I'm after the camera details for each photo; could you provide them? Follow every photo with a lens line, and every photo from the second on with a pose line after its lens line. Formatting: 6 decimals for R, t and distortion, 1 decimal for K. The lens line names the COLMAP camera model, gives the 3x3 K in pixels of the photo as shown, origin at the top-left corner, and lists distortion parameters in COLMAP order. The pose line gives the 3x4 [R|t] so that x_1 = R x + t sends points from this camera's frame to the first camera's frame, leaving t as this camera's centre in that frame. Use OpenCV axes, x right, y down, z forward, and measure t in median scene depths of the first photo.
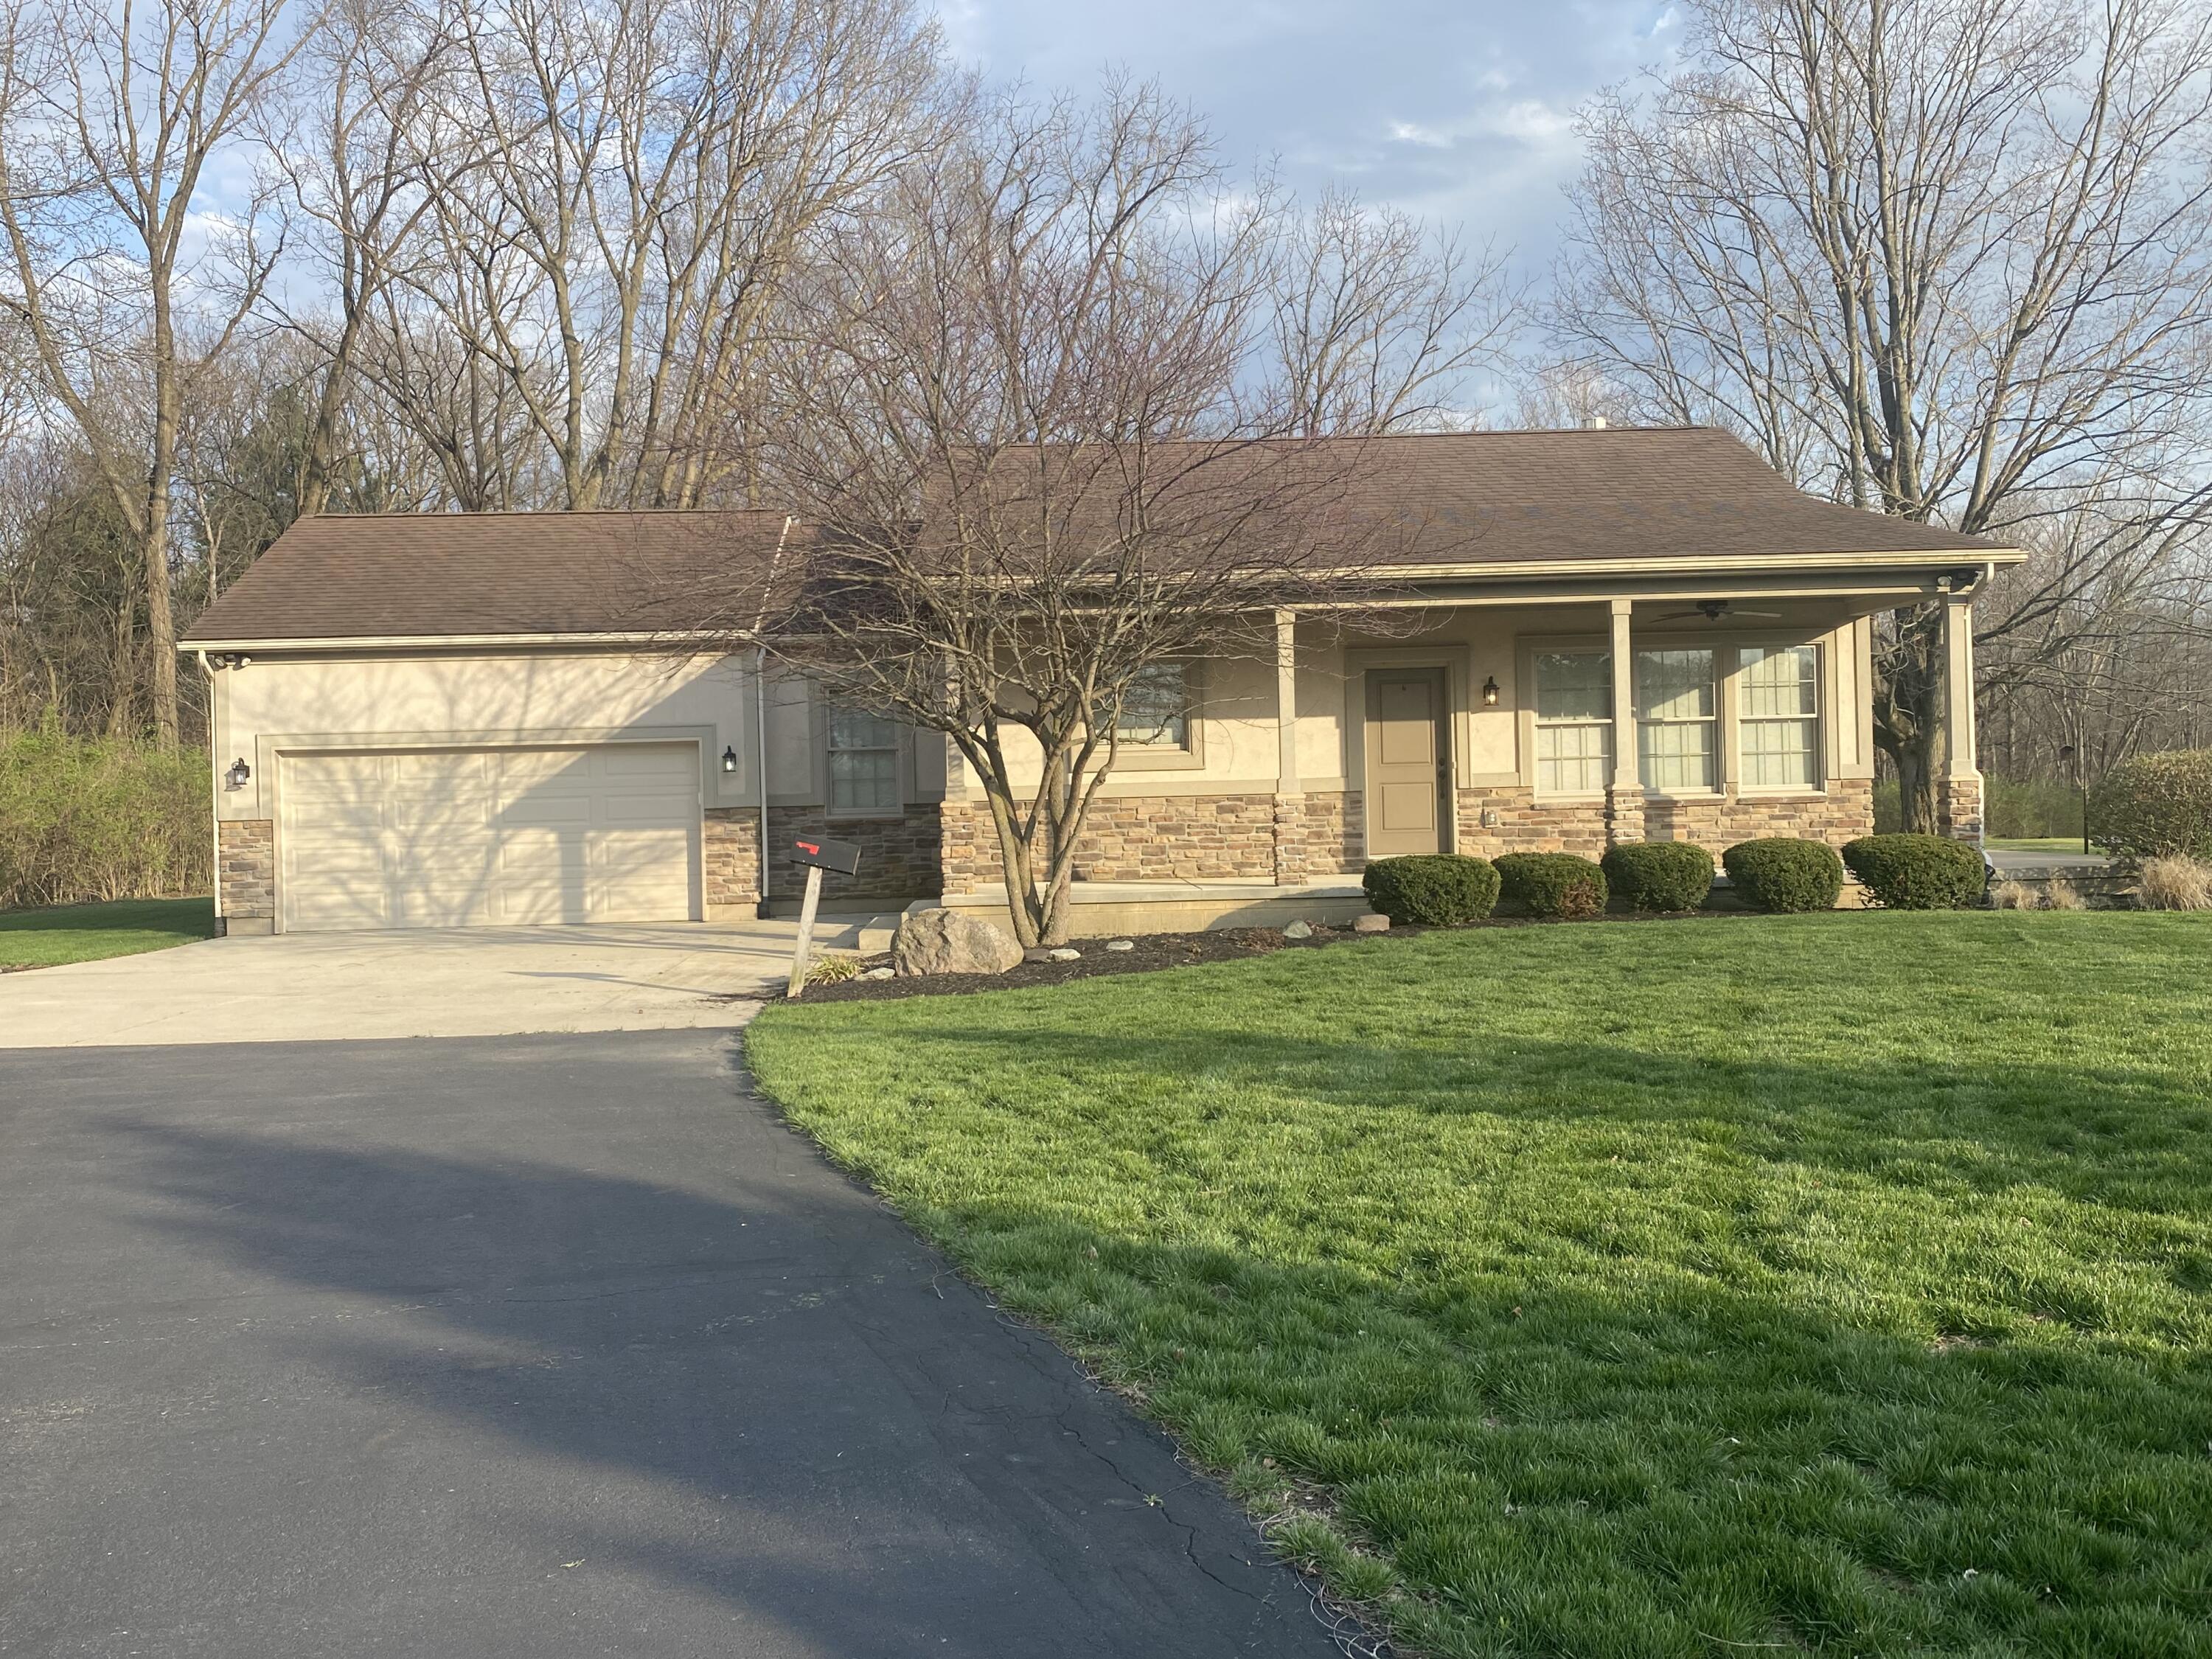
lens RADIAL K [[1922.1, 0, 1107.7], [0, 1922.1, 824.0], [0, 0, 1]] dist [0.001420, 0.000191]
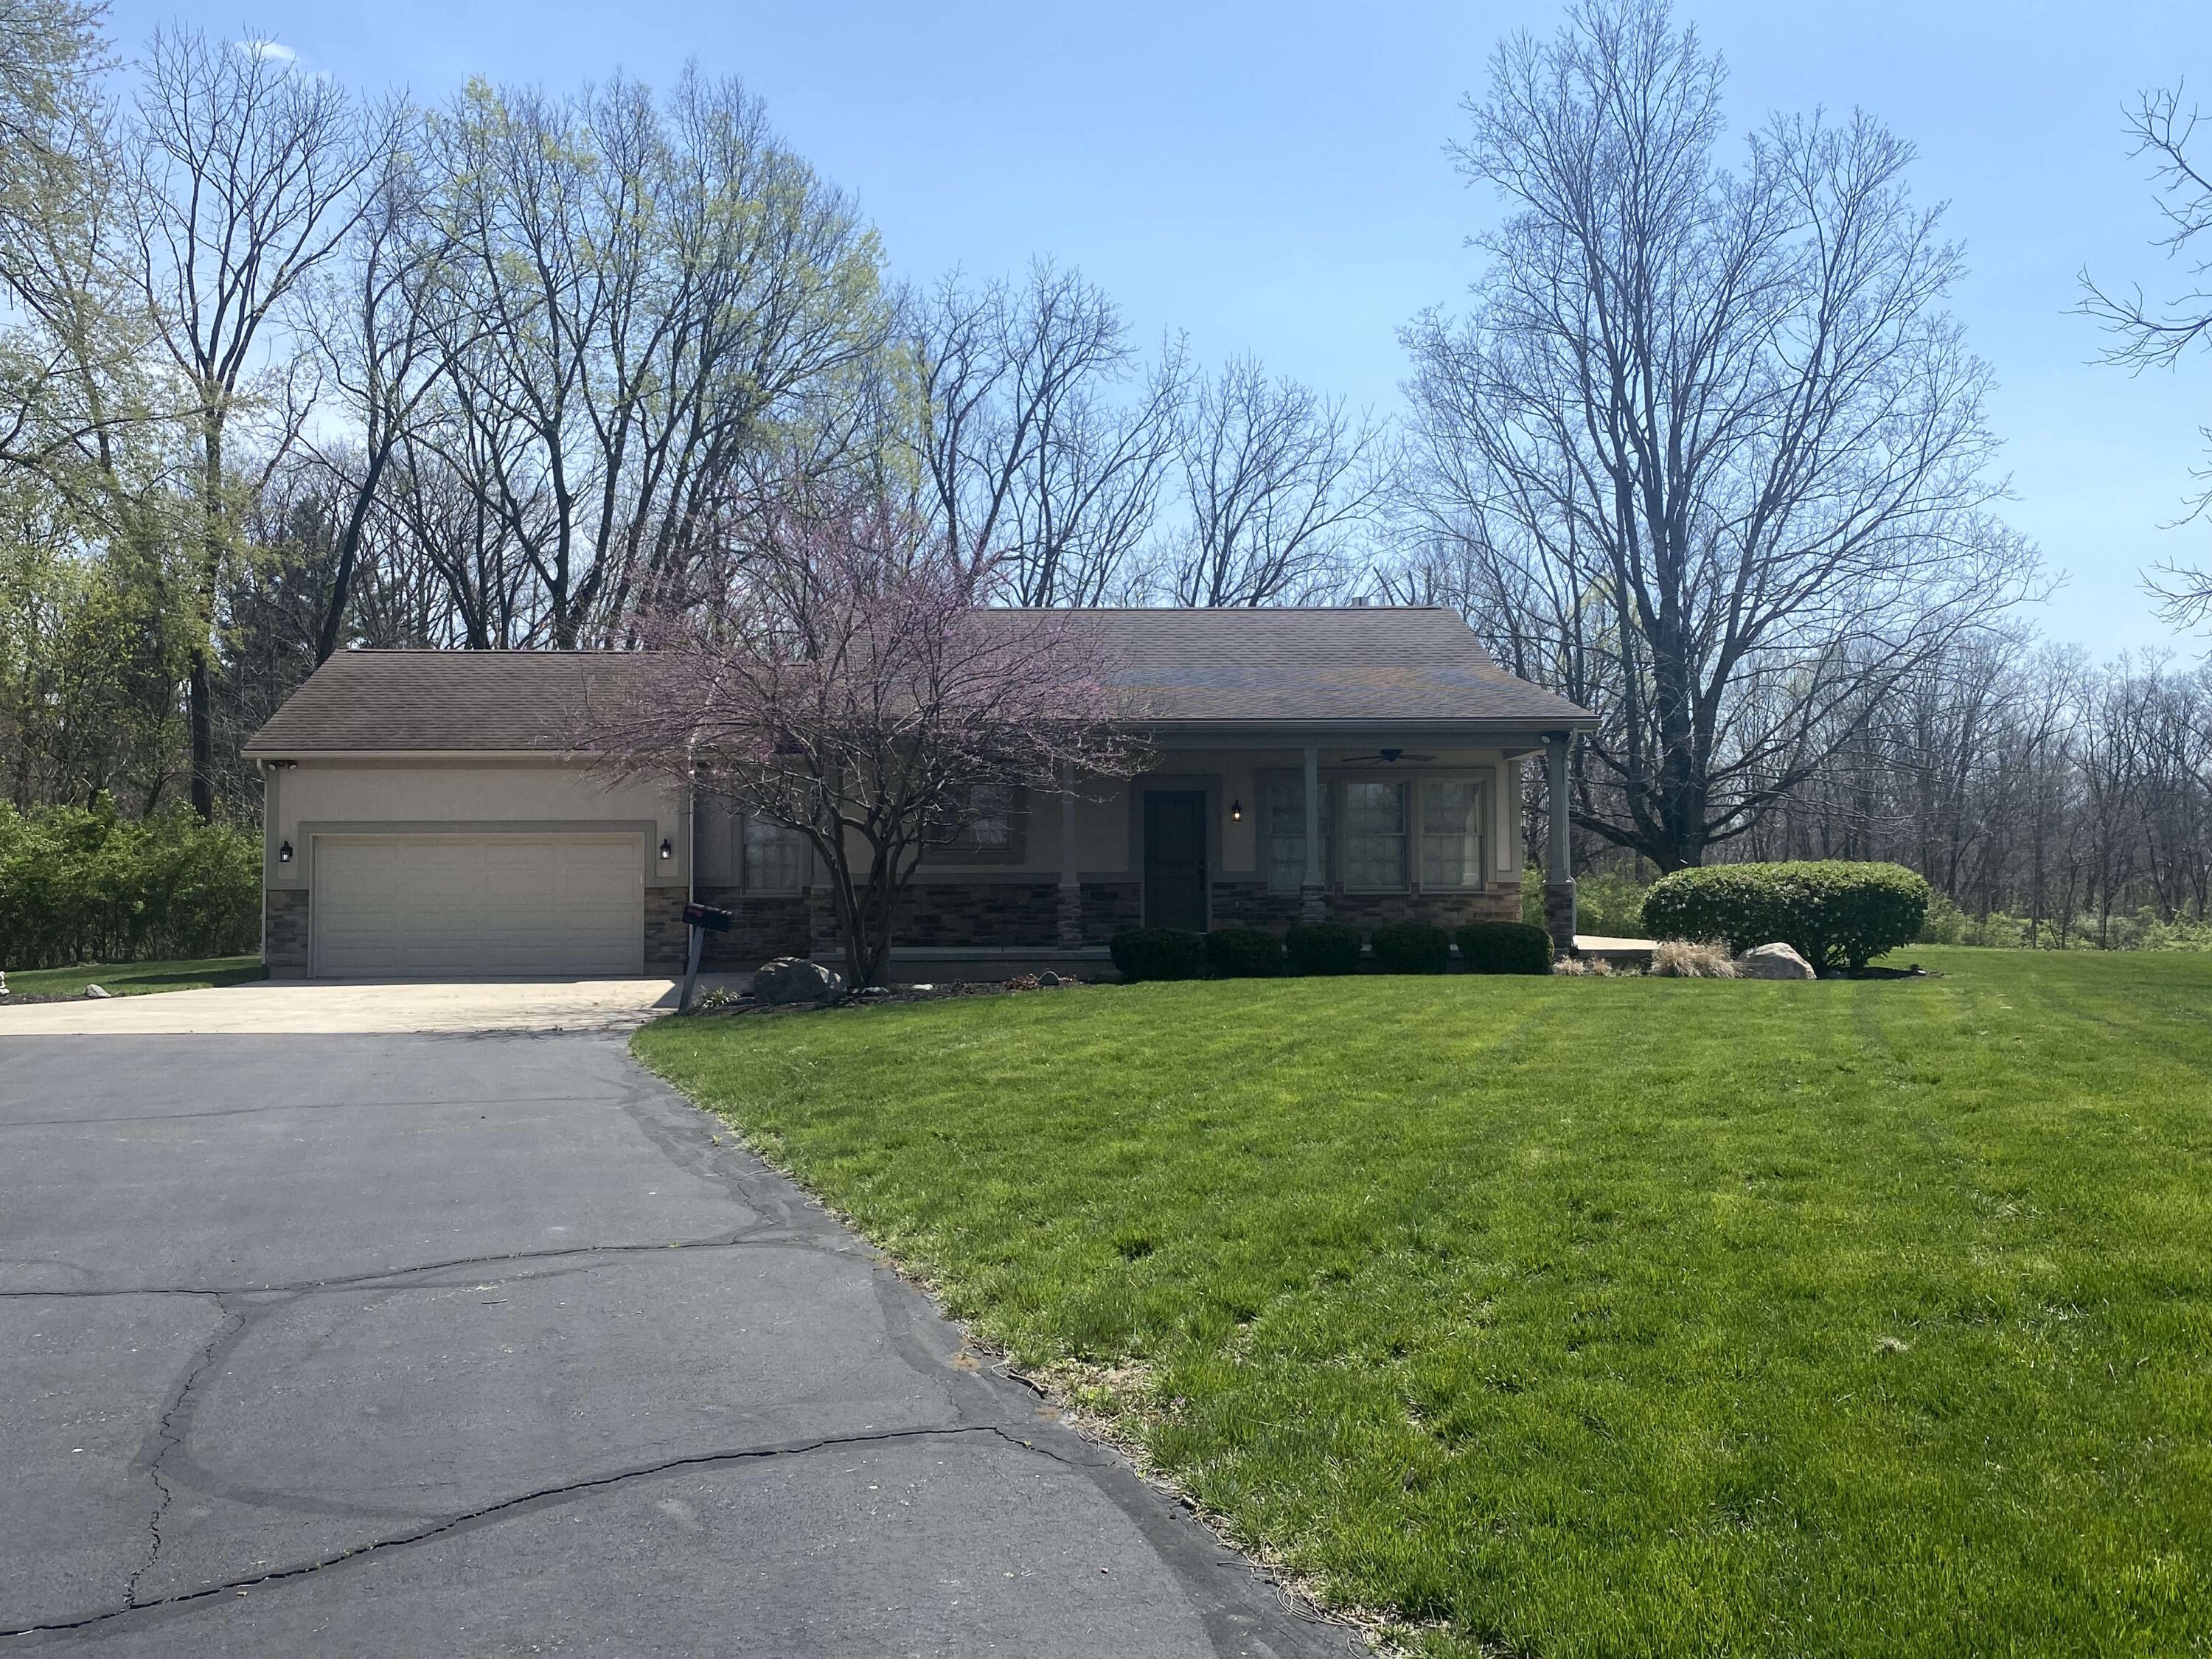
lens RADIAL K [[1857.6, 0, 1102.1], [0, 1857.6, 815.7], [0, 0, 1]] dist [0.011340, 0.013764]
pose [[0.999728, 0.020631, 0.010911, 0.042287], [-0.019995, 0.998257, -0.055528, 0.003645], [-0.012037, 0.055294, 0.998398, -0.130722]]
